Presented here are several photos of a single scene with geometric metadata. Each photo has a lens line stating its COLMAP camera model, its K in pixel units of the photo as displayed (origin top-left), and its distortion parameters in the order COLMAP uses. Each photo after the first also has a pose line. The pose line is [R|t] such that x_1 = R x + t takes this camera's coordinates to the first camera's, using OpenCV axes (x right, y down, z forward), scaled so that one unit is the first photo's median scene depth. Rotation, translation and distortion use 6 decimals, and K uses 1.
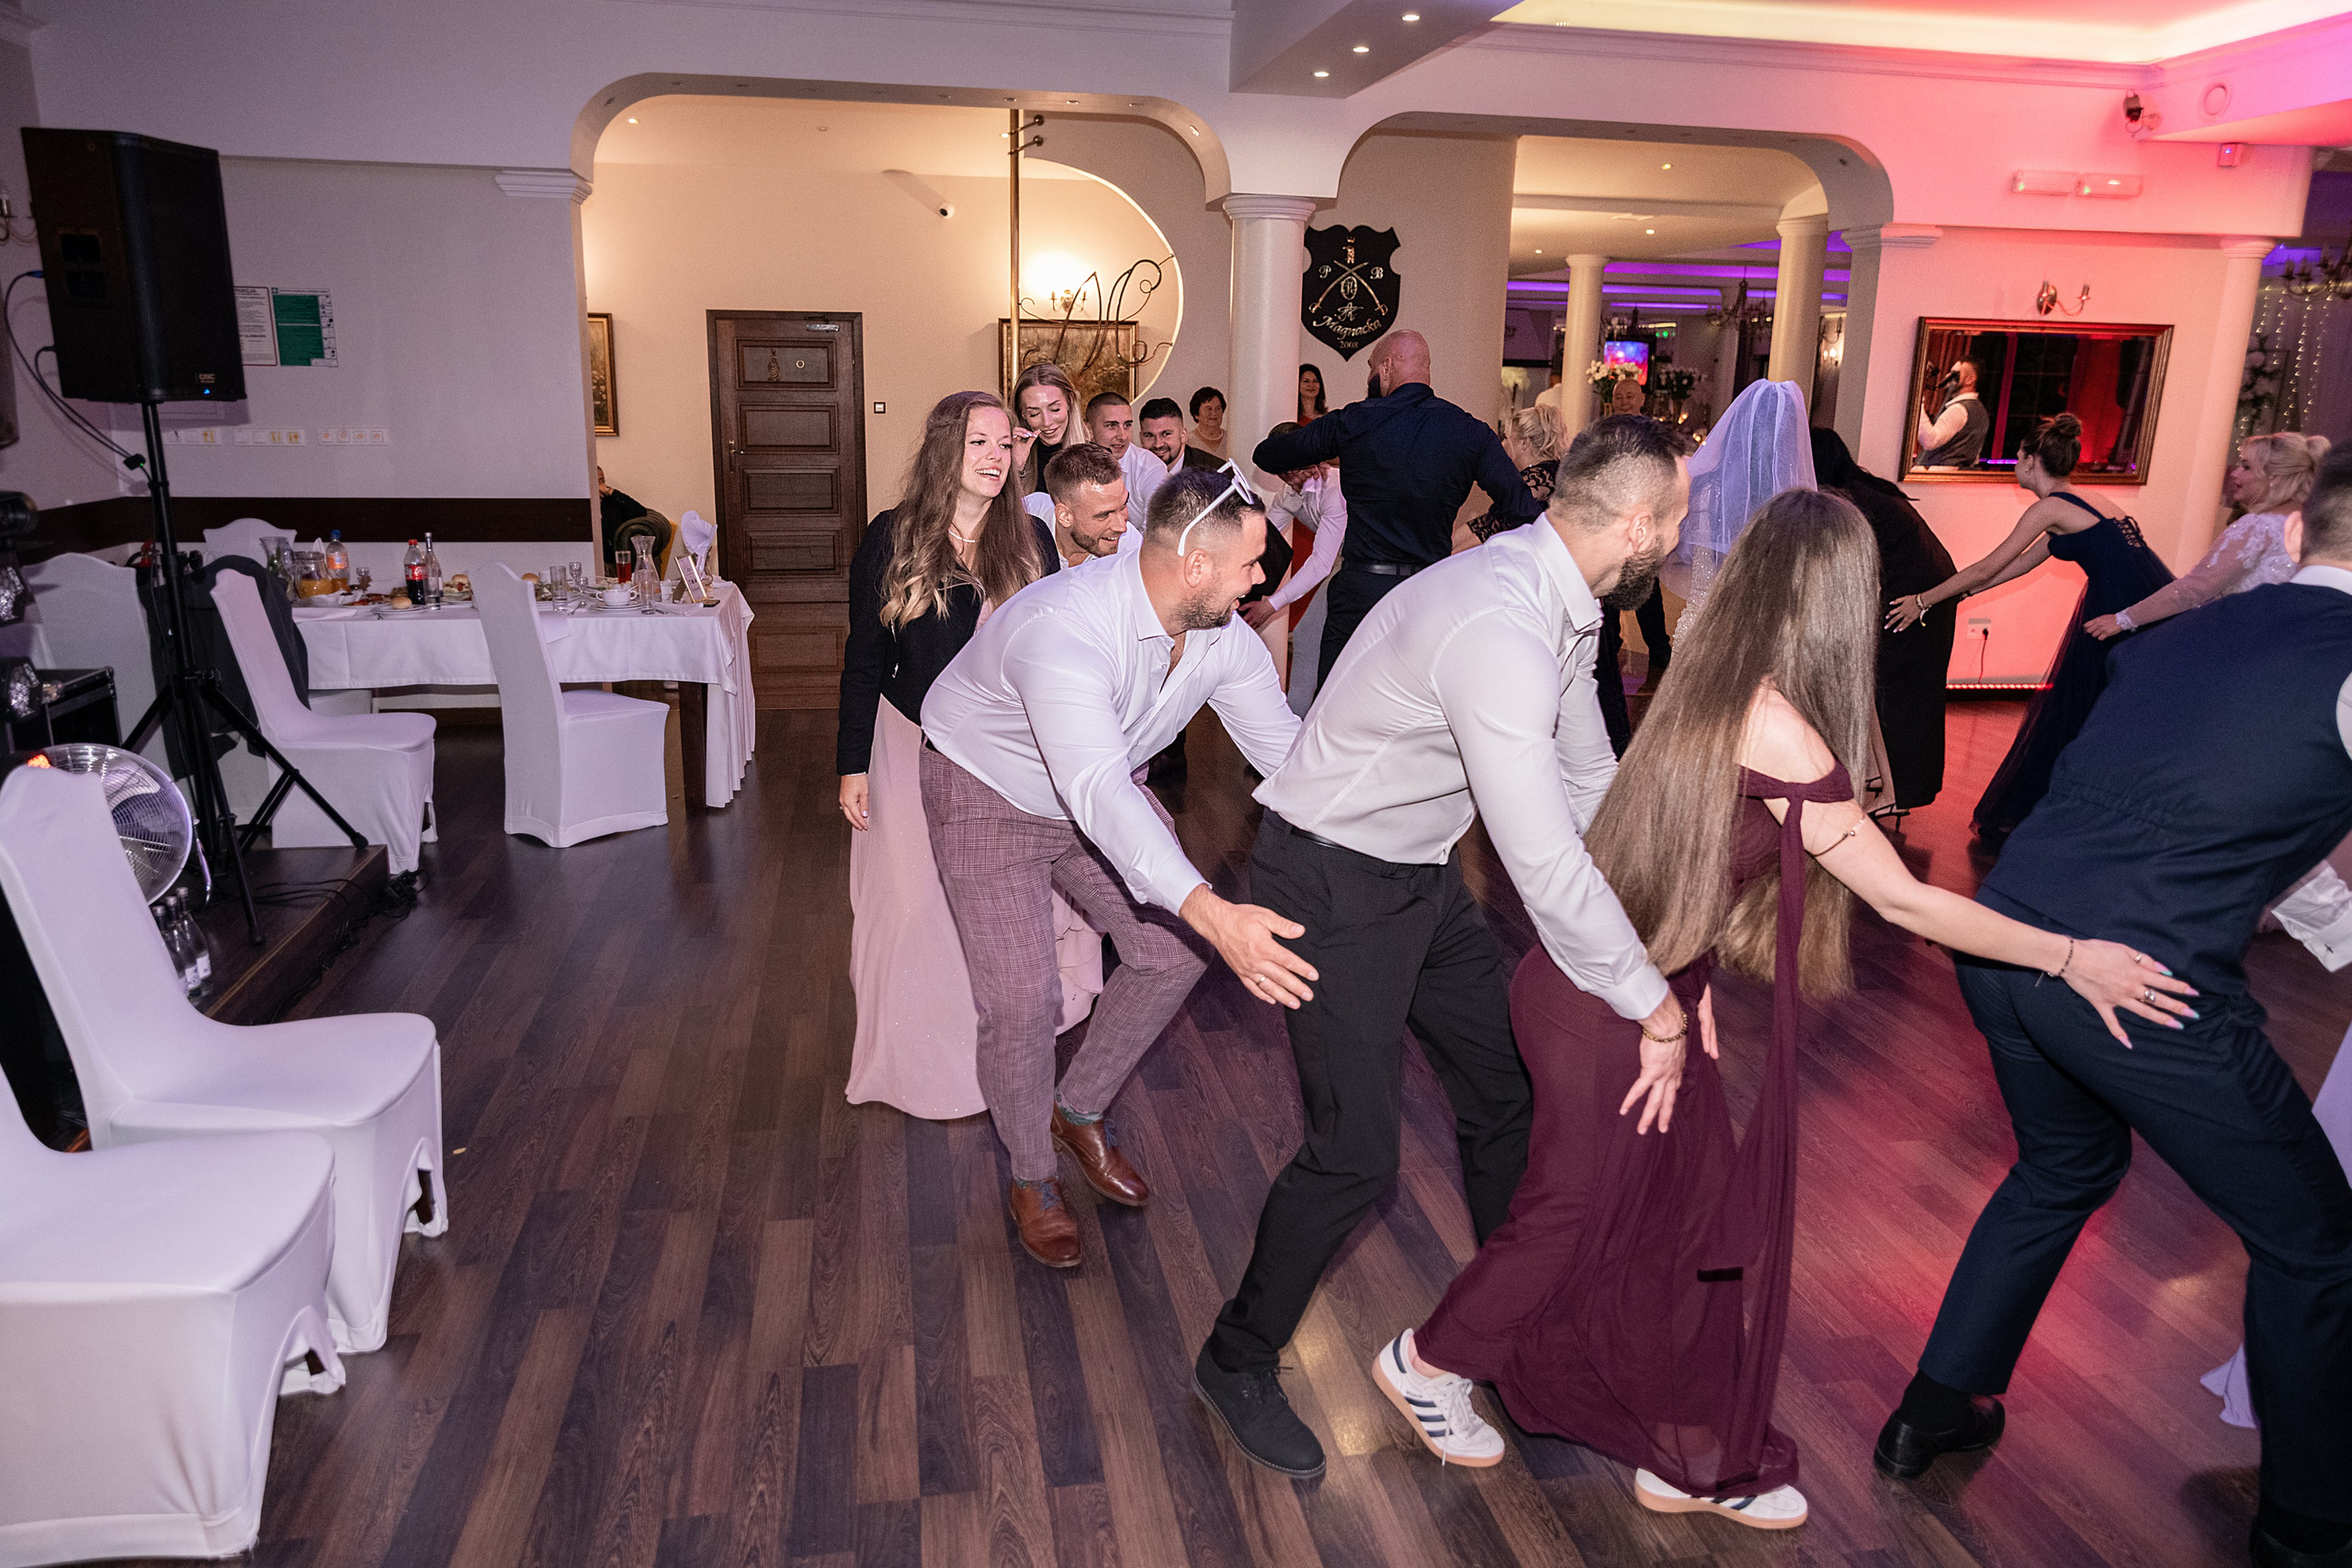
lens RADIAL K [[1596.7, 0, 1177.4], [0, 1596.7, 787.2], [0, 0, 1]] dist [-0.040602, 0.050479]
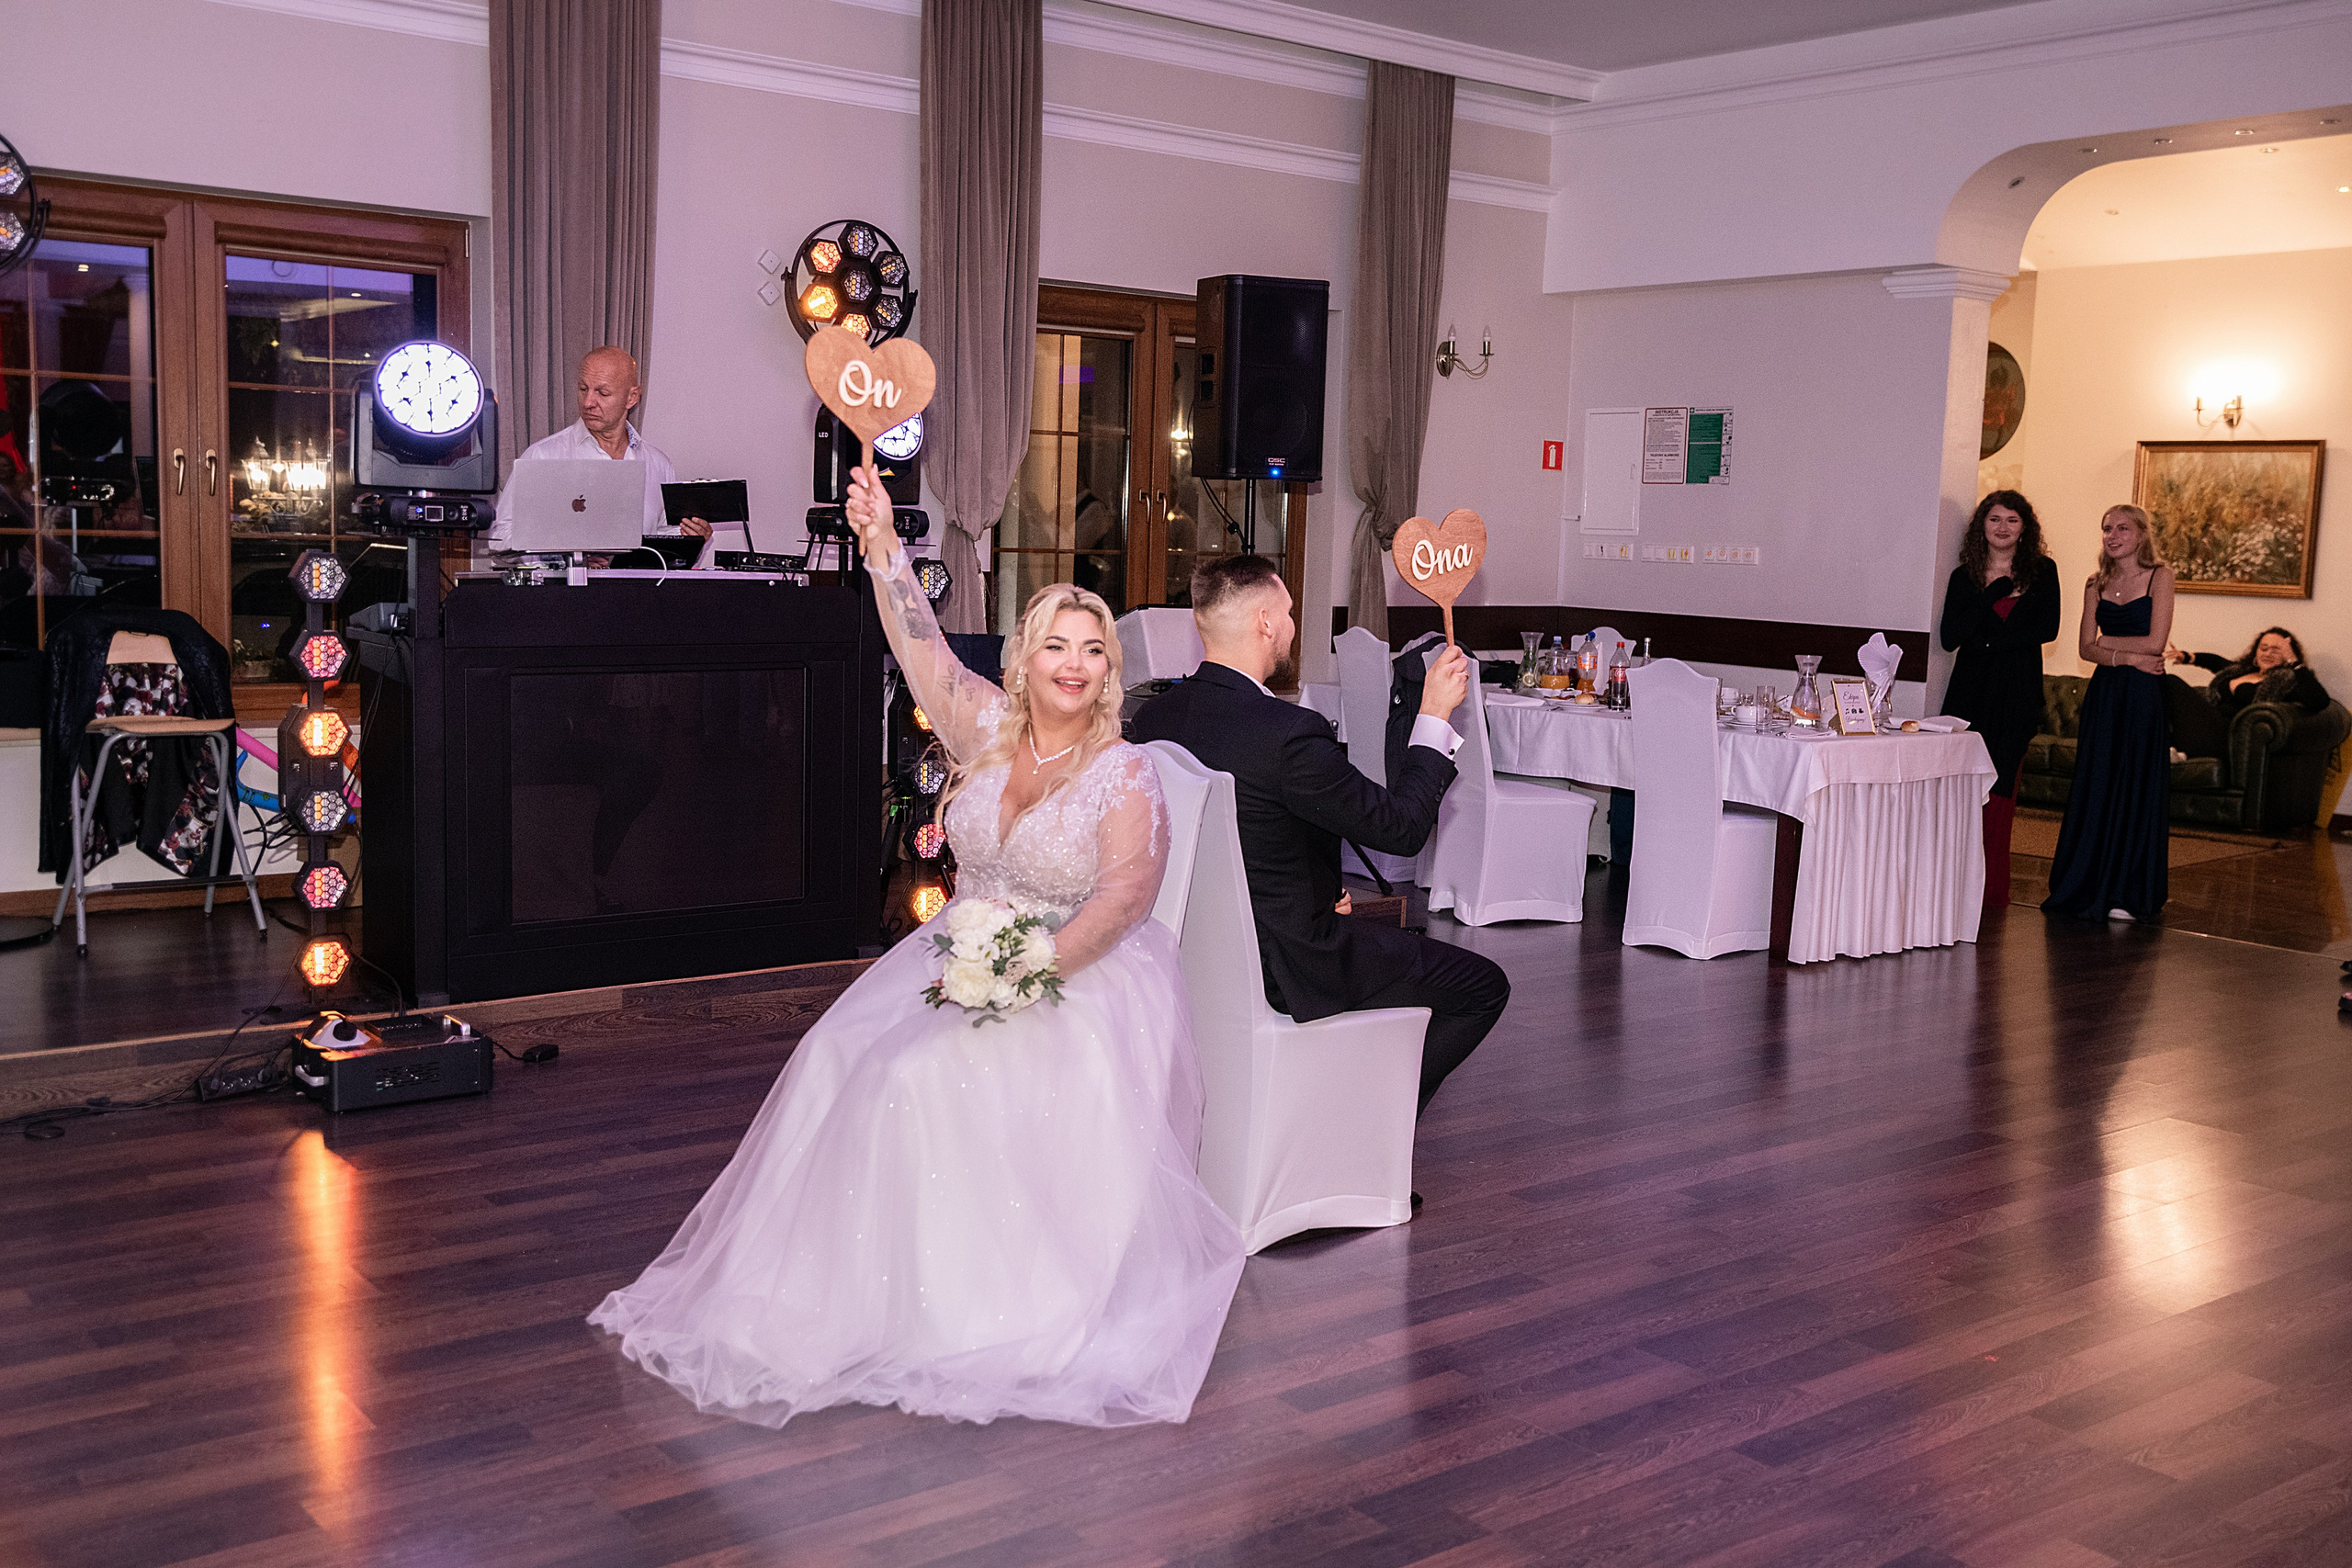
lens RADIAL K [[2234.4, 0, 1182.2], [0, 2234.4, 760.3], [0, 0, 1]] dist [0.013181, 0.000000]
pose [[0.461913, 0.094603, -0.881866, 0.369303], [-0.246632, 0.968780, -0.025257, 0.010441], [0.851944, 0.229163, 0.470824, 0.075458]]
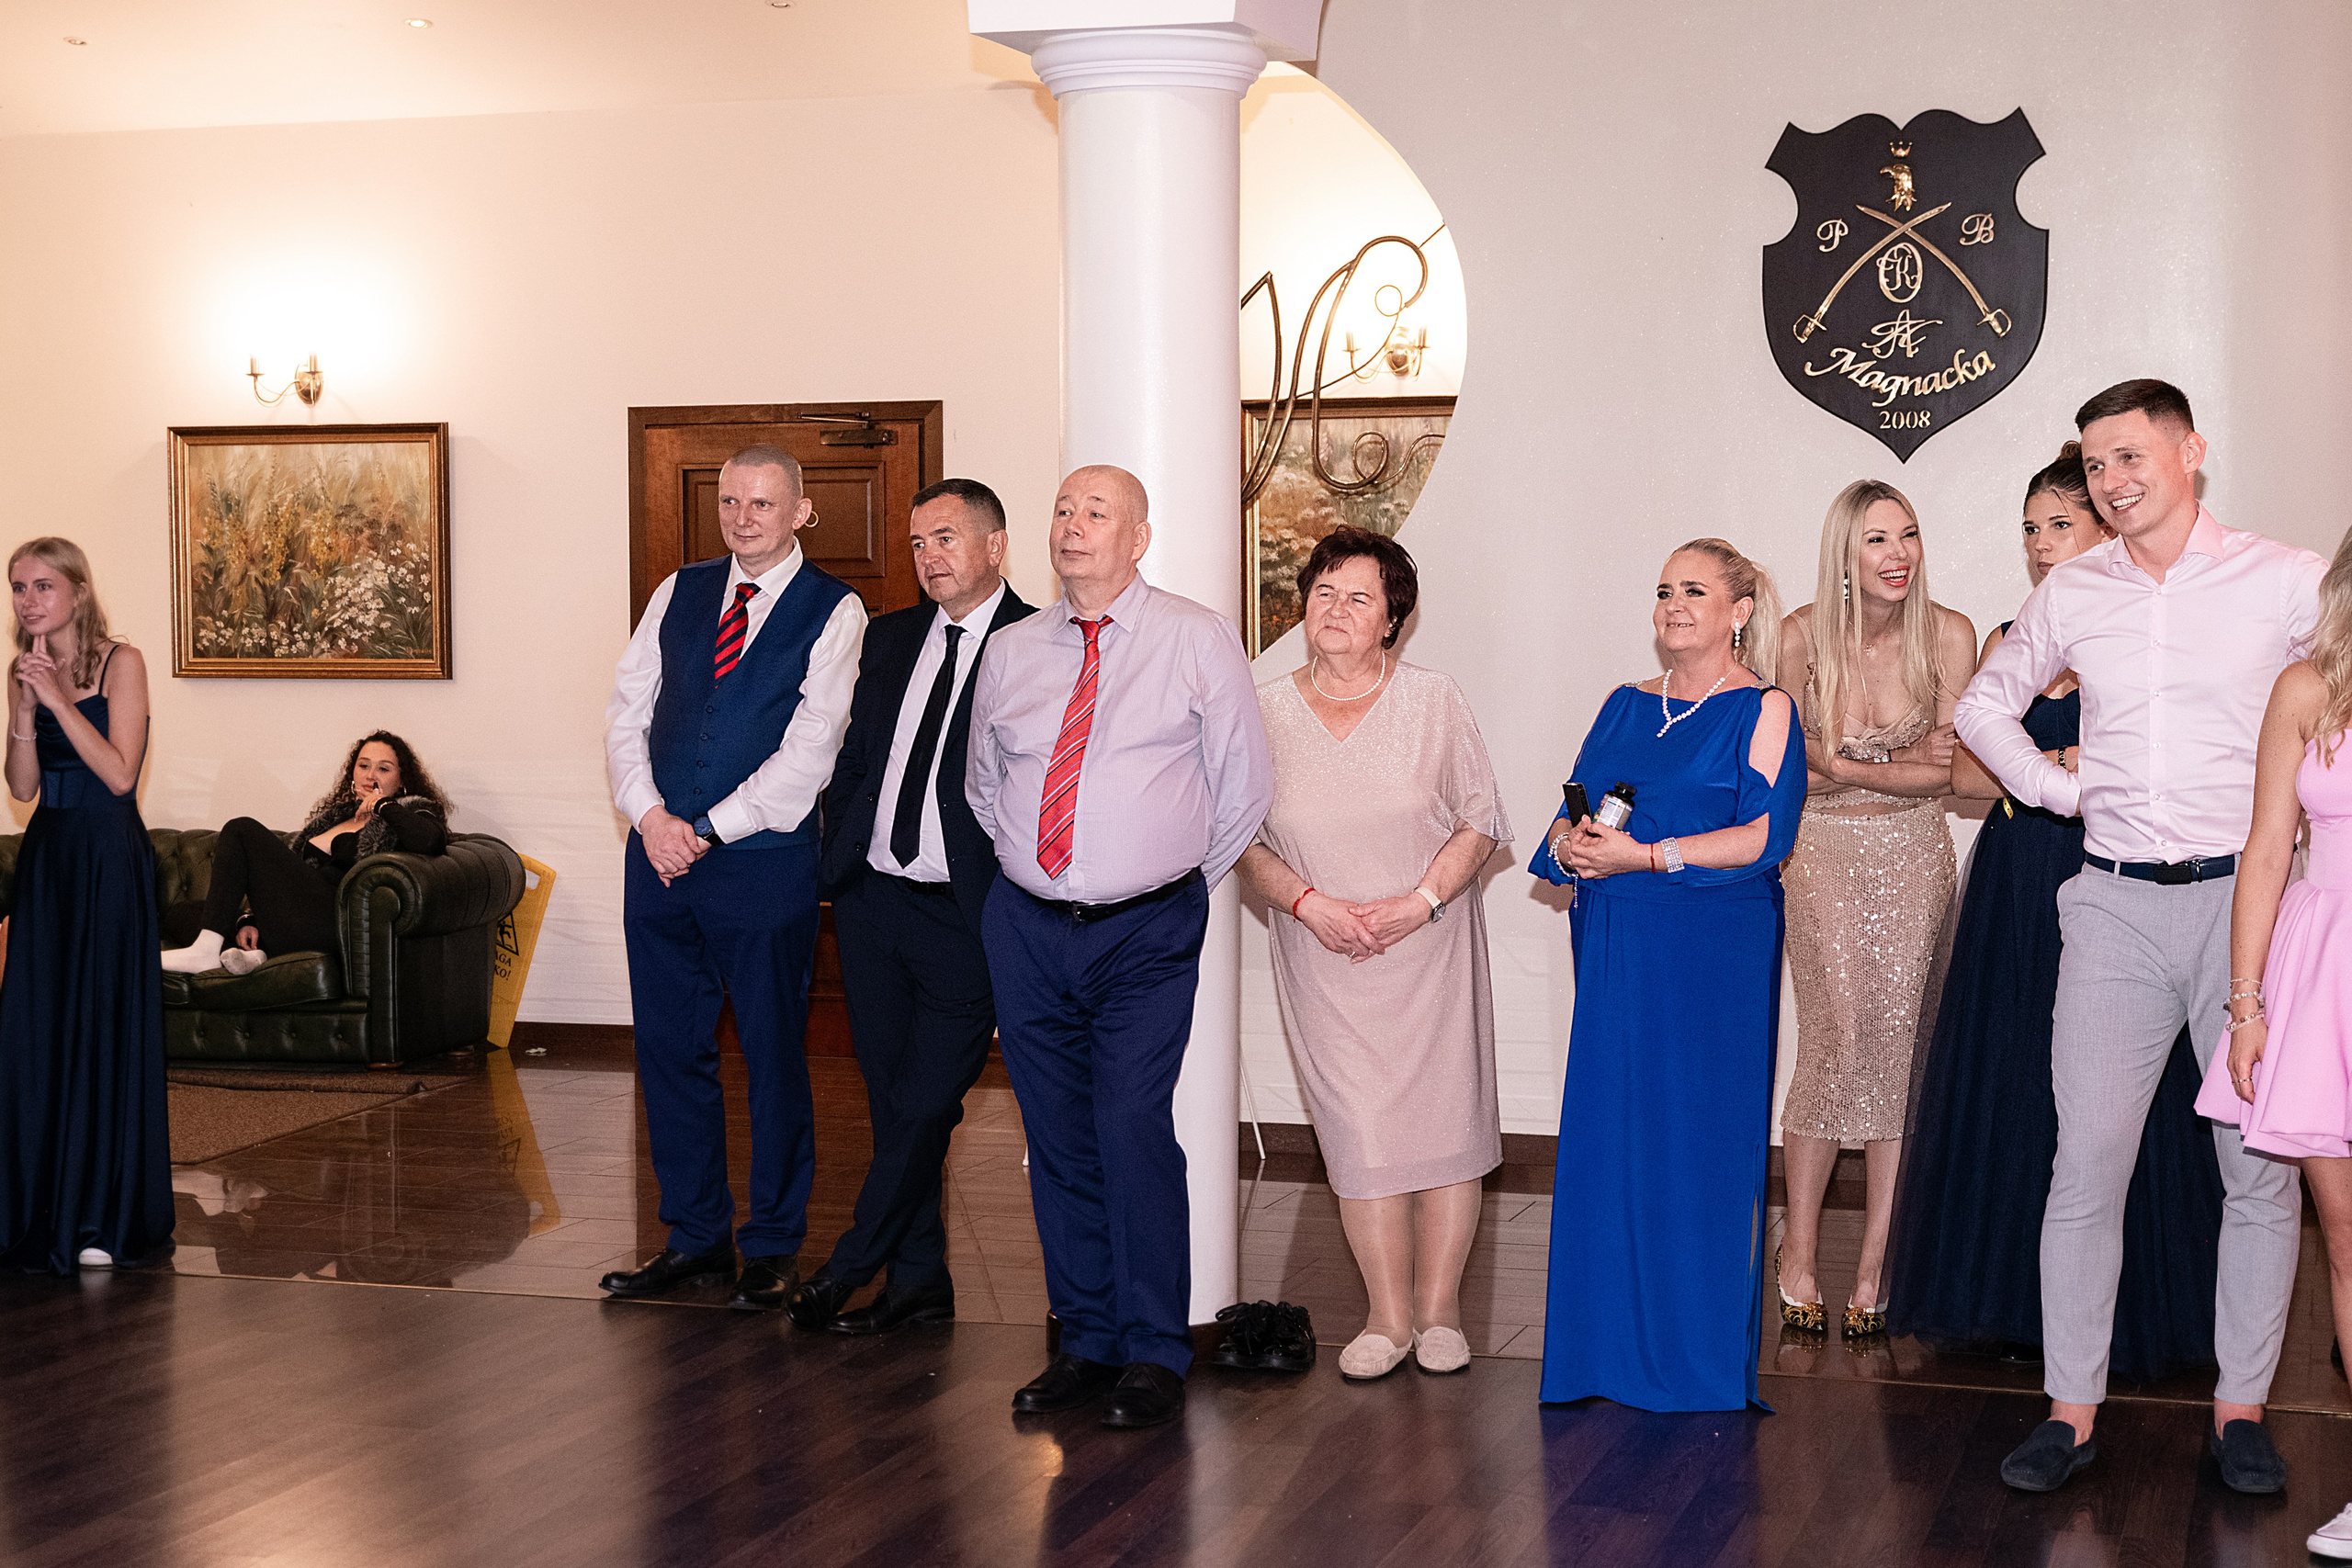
lens RADIAL K [[3698.9, 0, 1162.0], [0, 3698.9, 790.2], [0, 0, 1]] dist [0.043256, 0.000000]
pose [[0.881088, 0.004750, -0.472928, 0.369131], [-0.099481, 0.979440, -0.175500, -0.023595], [0.462372, 0.201678, 0.863446, 0.188957]]
